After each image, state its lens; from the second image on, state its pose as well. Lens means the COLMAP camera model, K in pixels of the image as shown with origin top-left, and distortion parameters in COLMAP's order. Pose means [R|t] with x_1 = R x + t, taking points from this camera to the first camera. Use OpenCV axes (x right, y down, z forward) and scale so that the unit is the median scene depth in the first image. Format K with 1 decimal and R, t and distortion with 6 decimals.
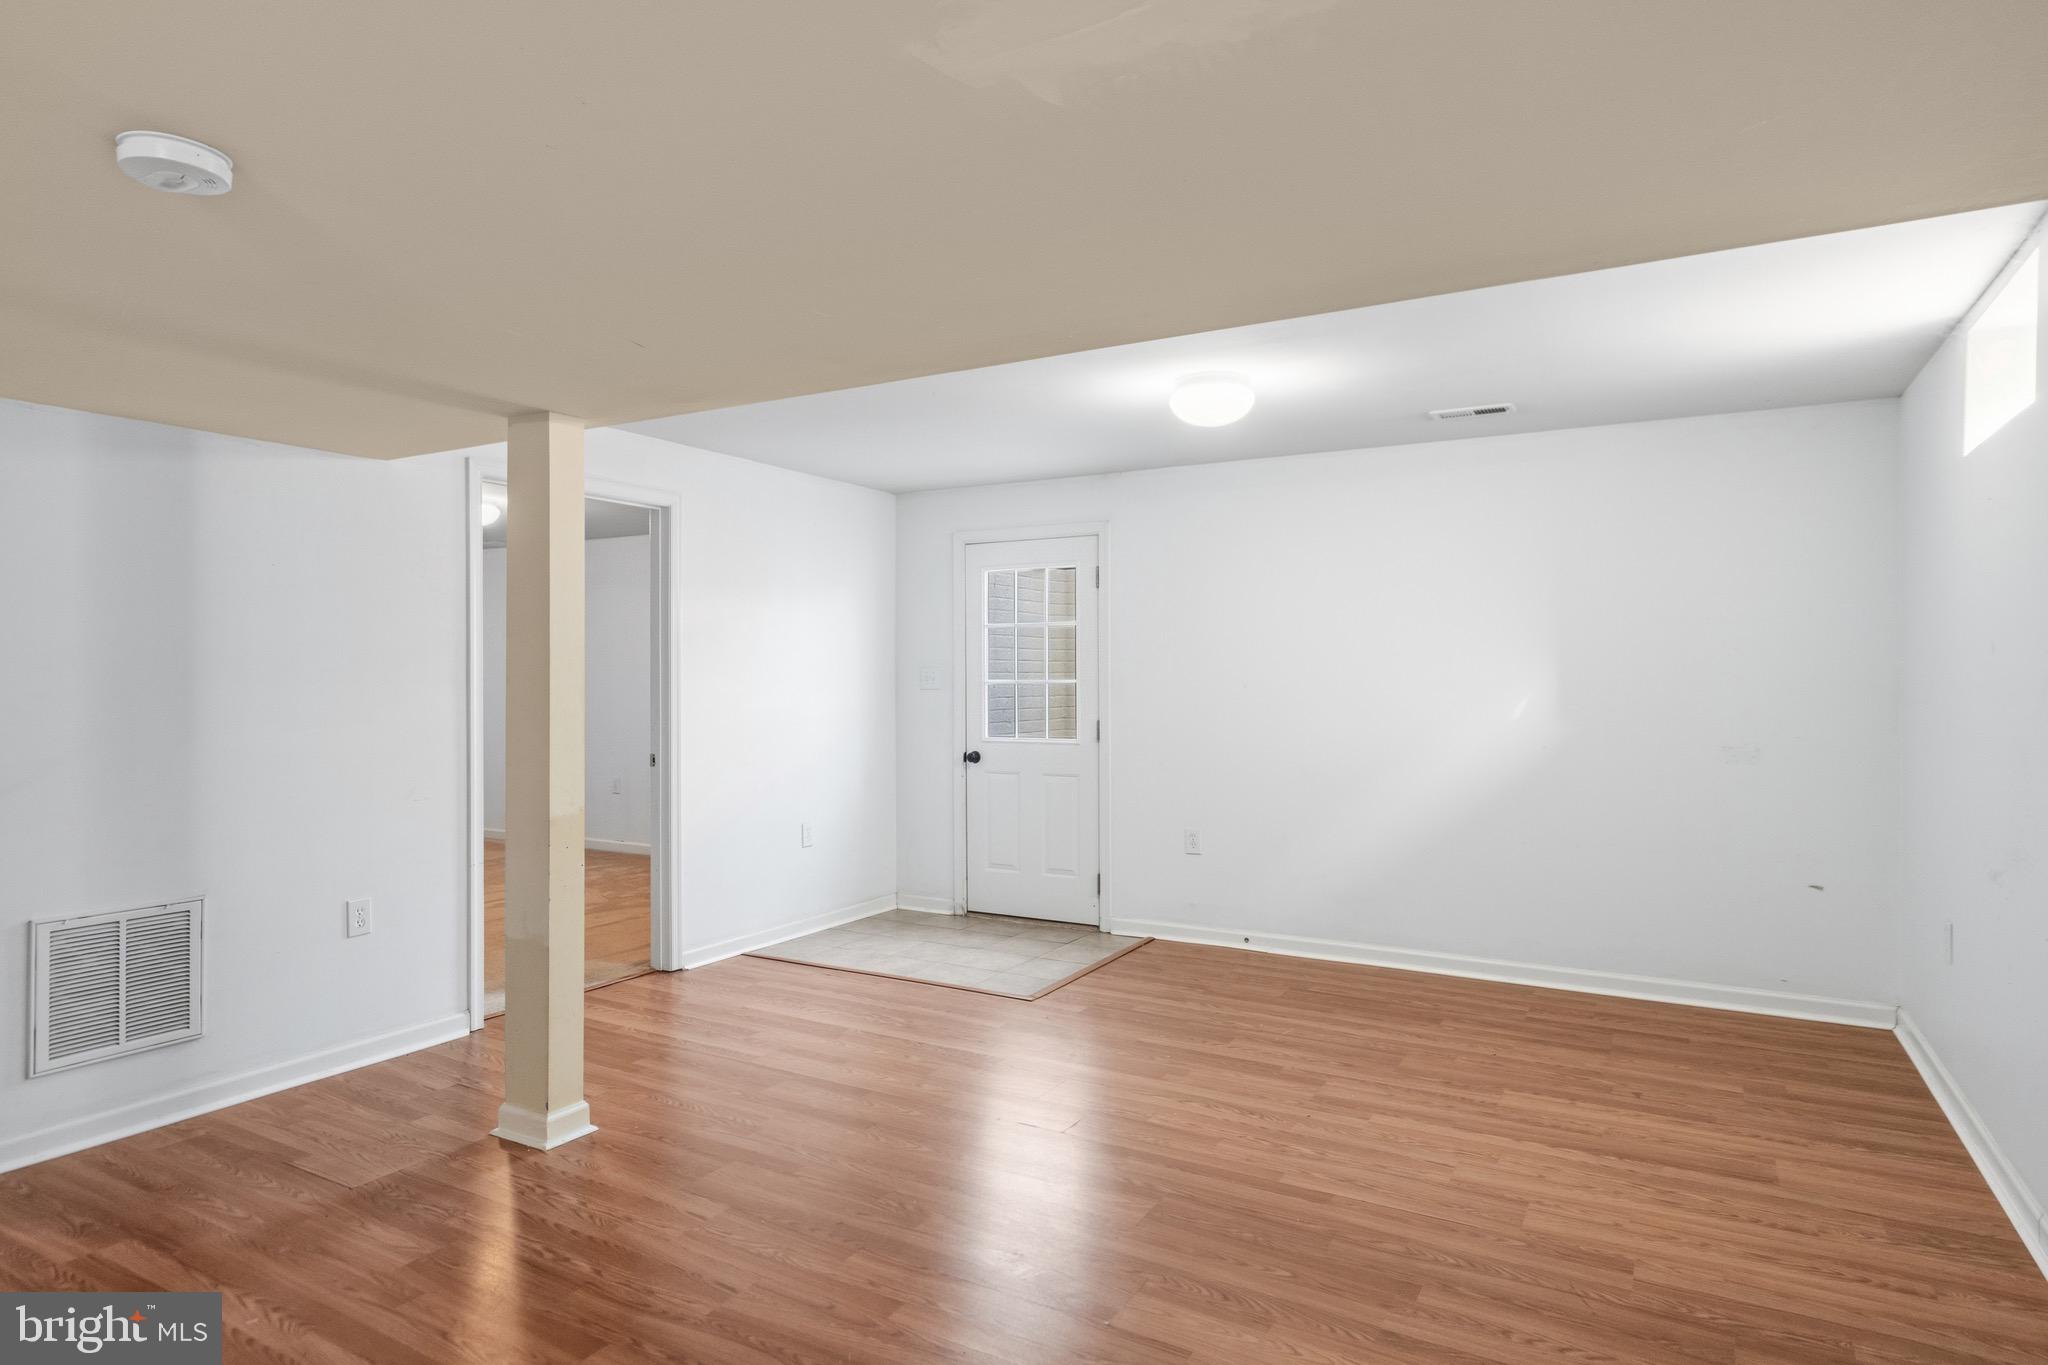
lens RADIAL K [[1114.7, 0, 1015.8], [0, 1114.7, 673.4], [0, 0, 1]] dist [-0.062719, 0.058153]
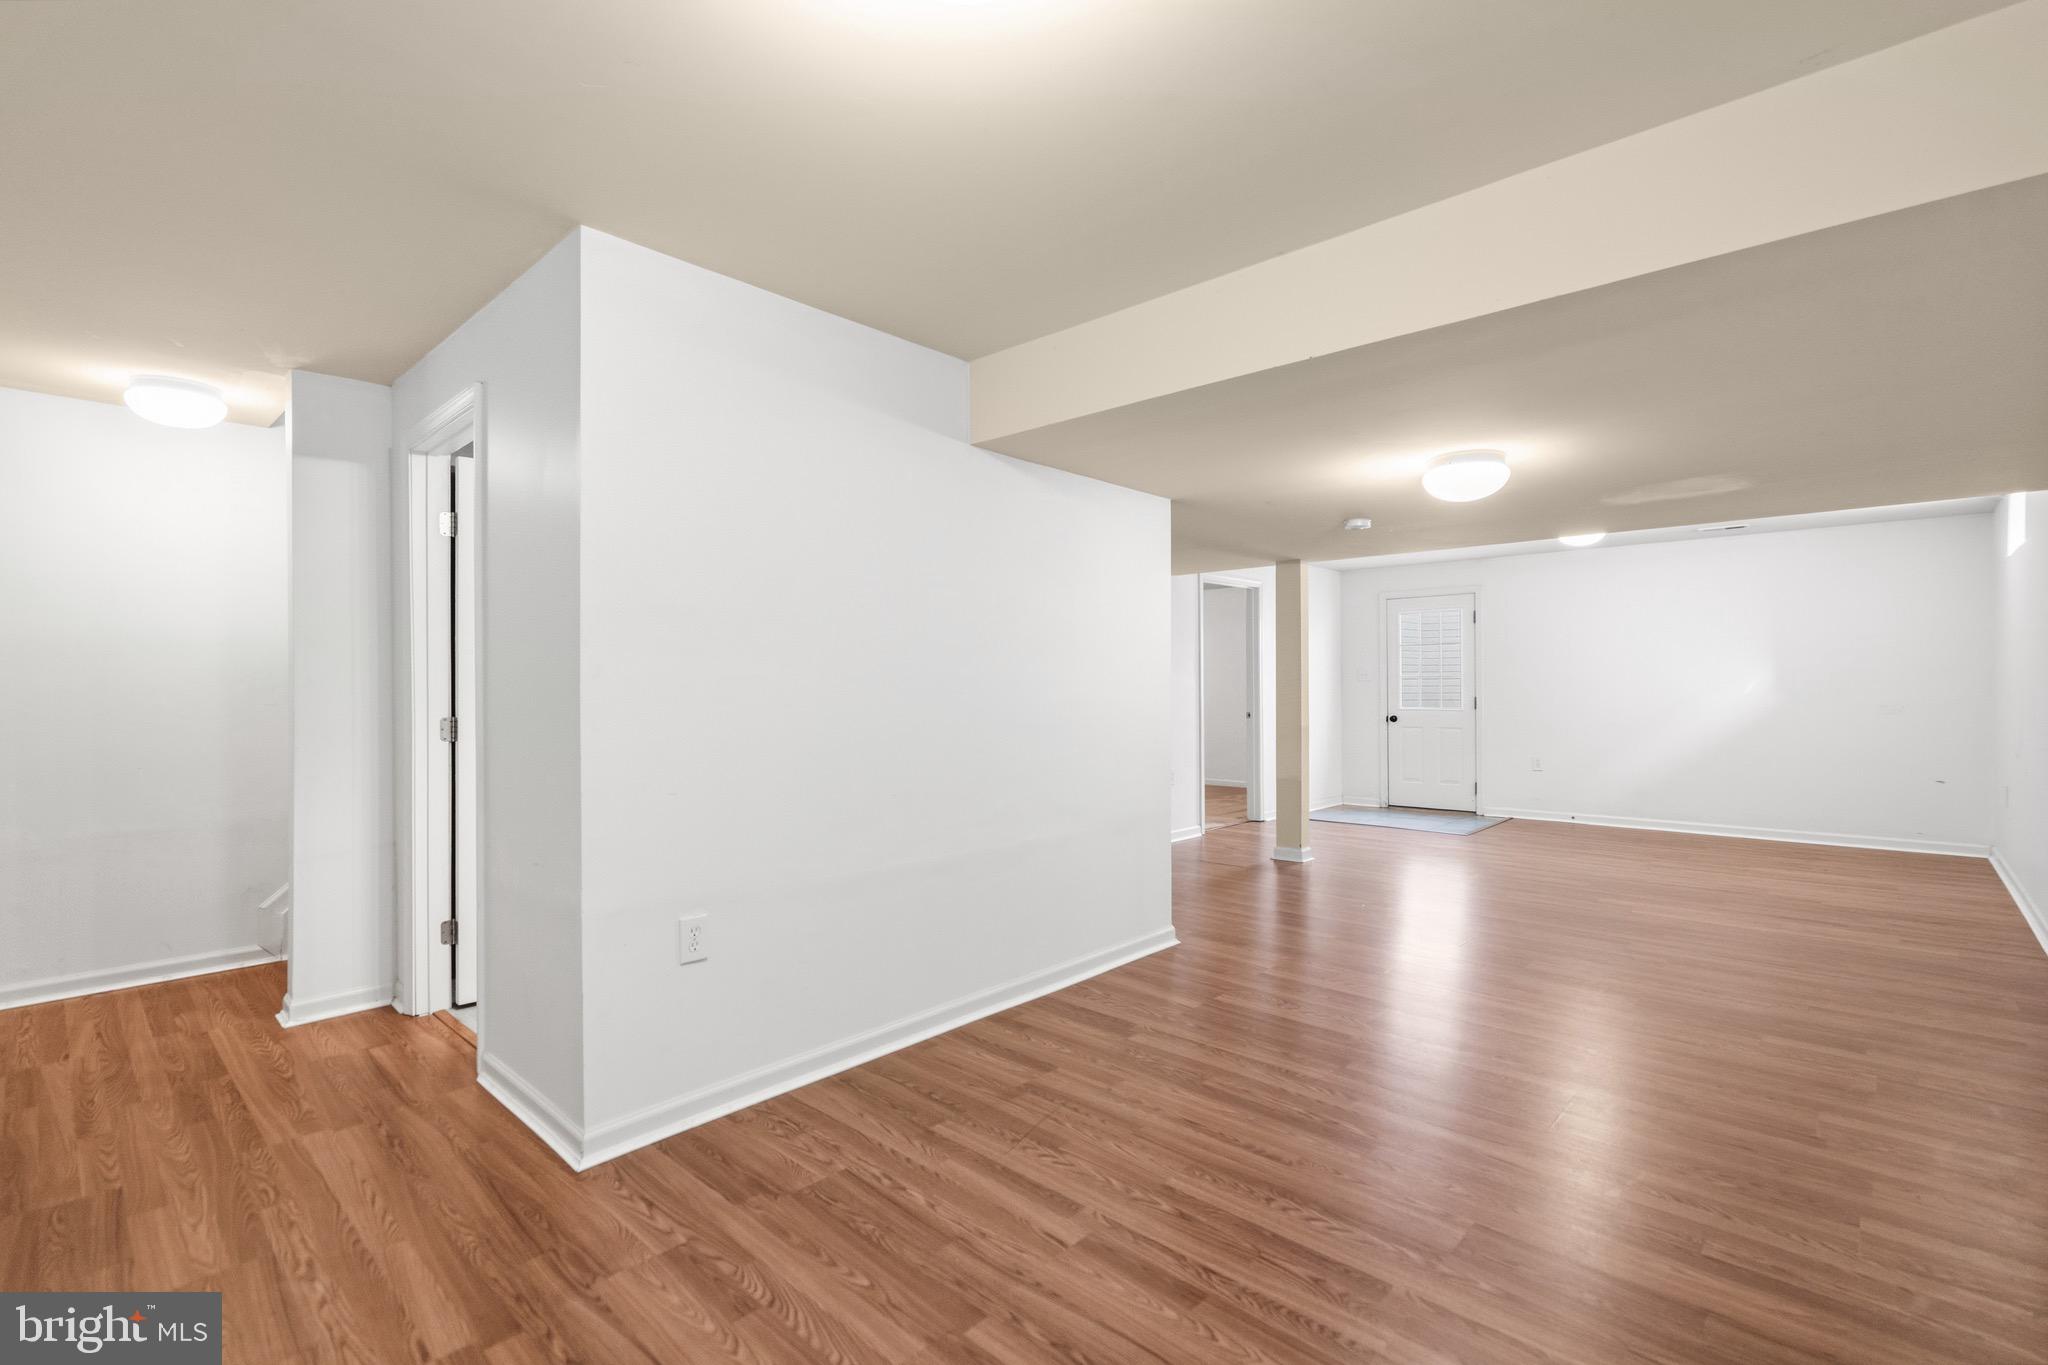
lens RADIAL K [[925.3, 0, 1018.2], [0, 925.3, 681.3], [0, 0, 1]] dist [-0.000374, 0.000229]
pose [[0.976842, -0.004488, -0.213916, -0.422555], [0.003655, 0.999984, -0.004289, 0.026279], [0.213932, 0.003408, 0.976843, -0.799284]]
